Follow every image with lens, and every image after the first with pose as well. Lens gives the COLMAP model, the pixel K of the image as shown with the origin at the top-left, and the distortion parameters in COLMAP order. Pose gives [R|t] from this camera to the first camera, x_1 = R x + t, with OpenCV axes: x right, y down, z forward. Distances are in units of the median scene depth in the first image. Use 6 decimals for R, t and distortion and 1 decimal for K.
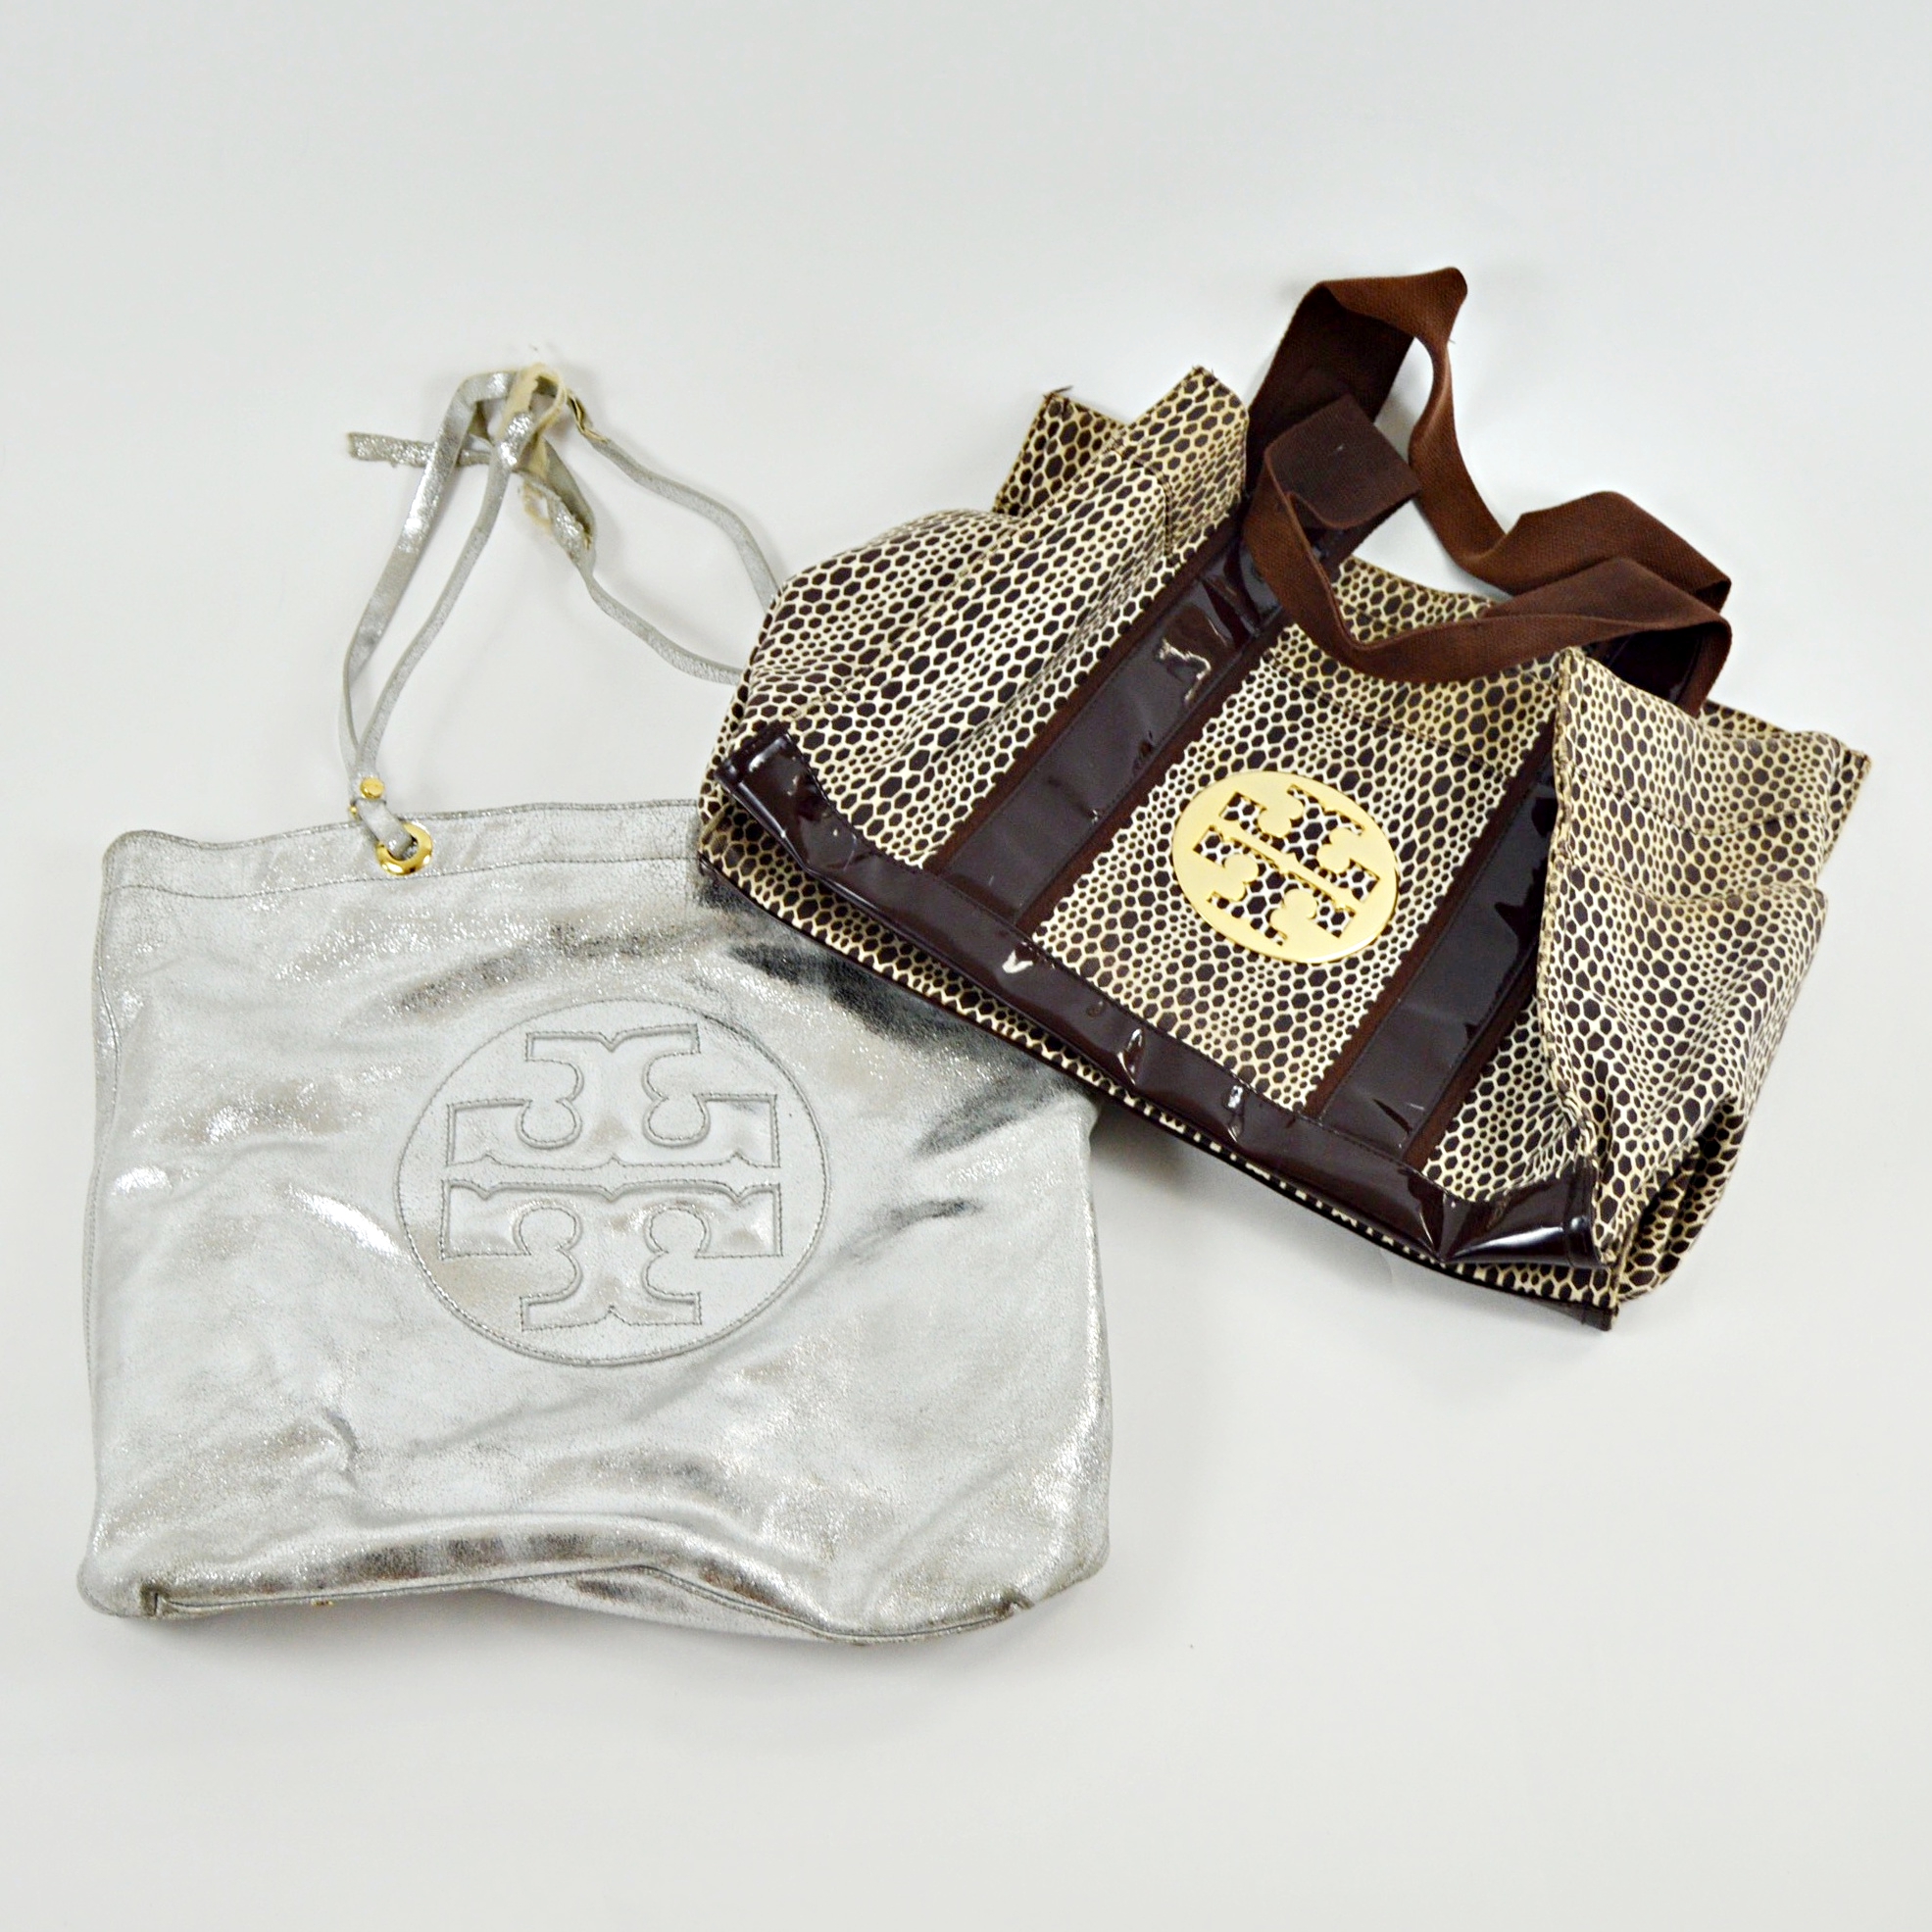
lens RADIAL K [[3609.3, 0, 966.0], [0, 3609.3, 966.0], [0, 0, 1]] dist [-0.176562, 2.021765]
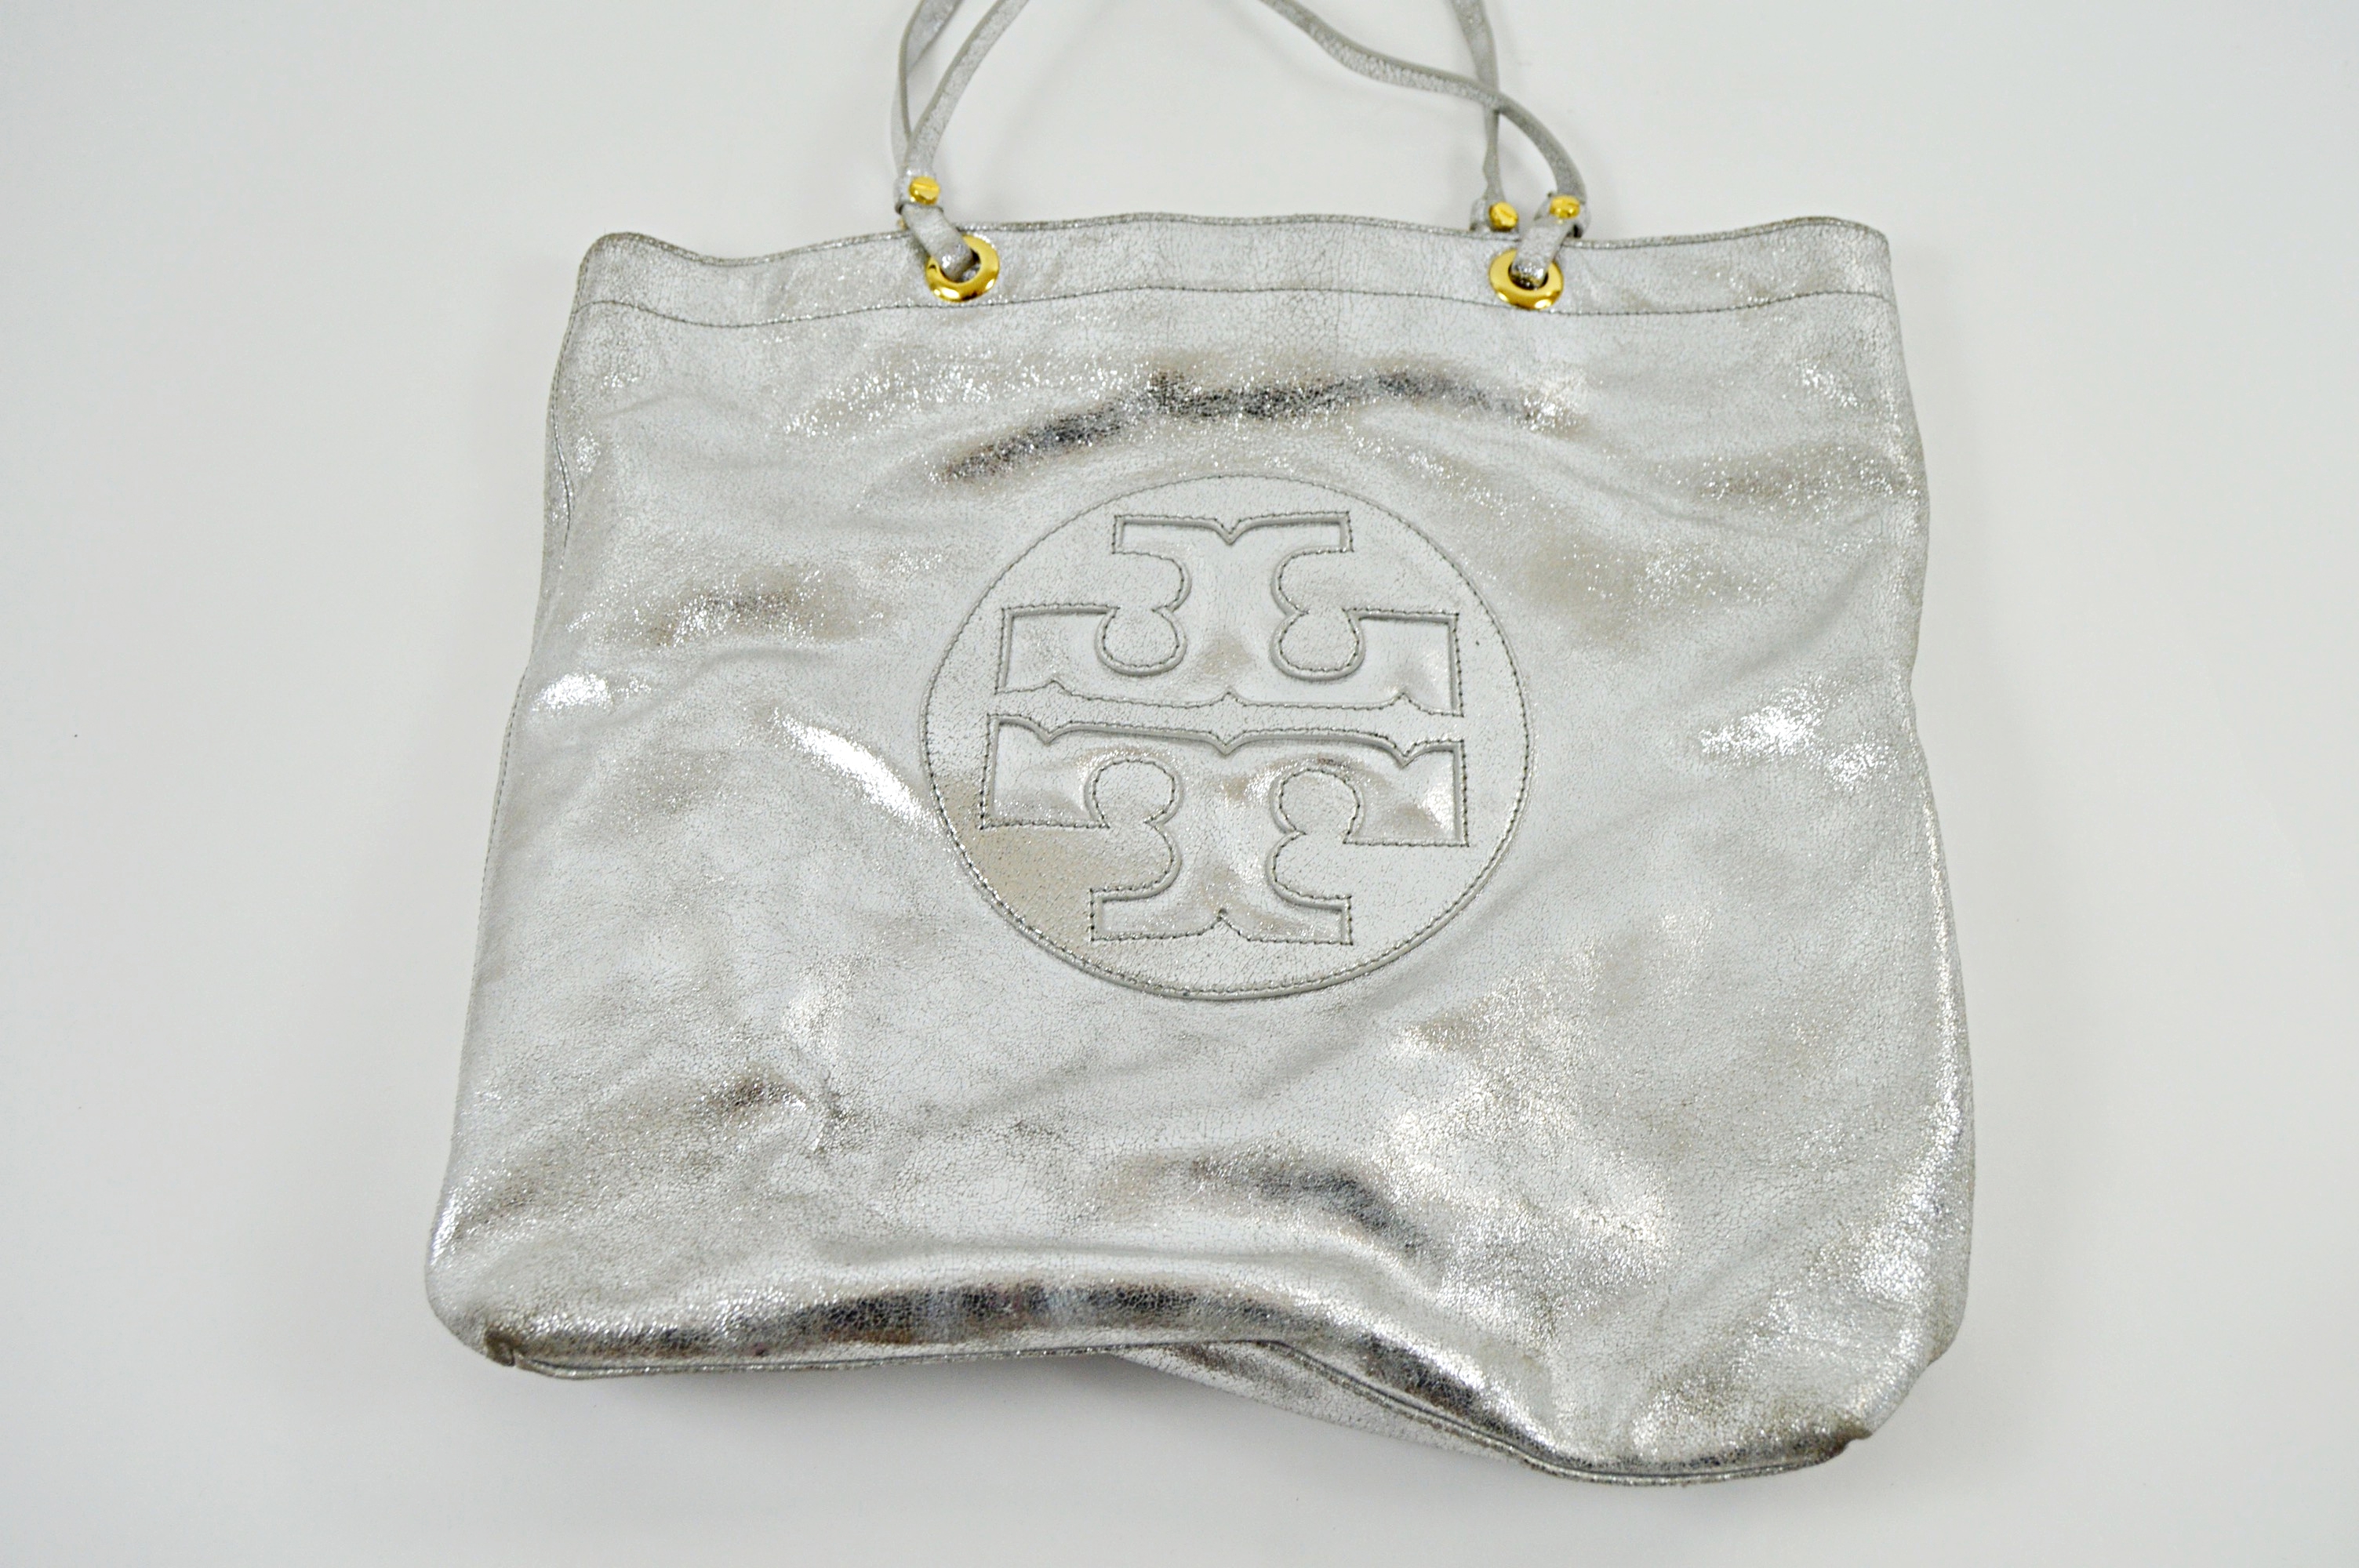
lens RADIAL K [[2318.4, 0, 1179.5], [0, 2318.4, 784.0], [0, 0, 1]] dist [0.007811, 0.002975]
pose [[0.994993, 0.052124, -0.085280, -0.068212], [-0.043271, 0.993786, 0.102550, 0.024827], [0.090095, -0.098346, 0.991066, 0.547402]]
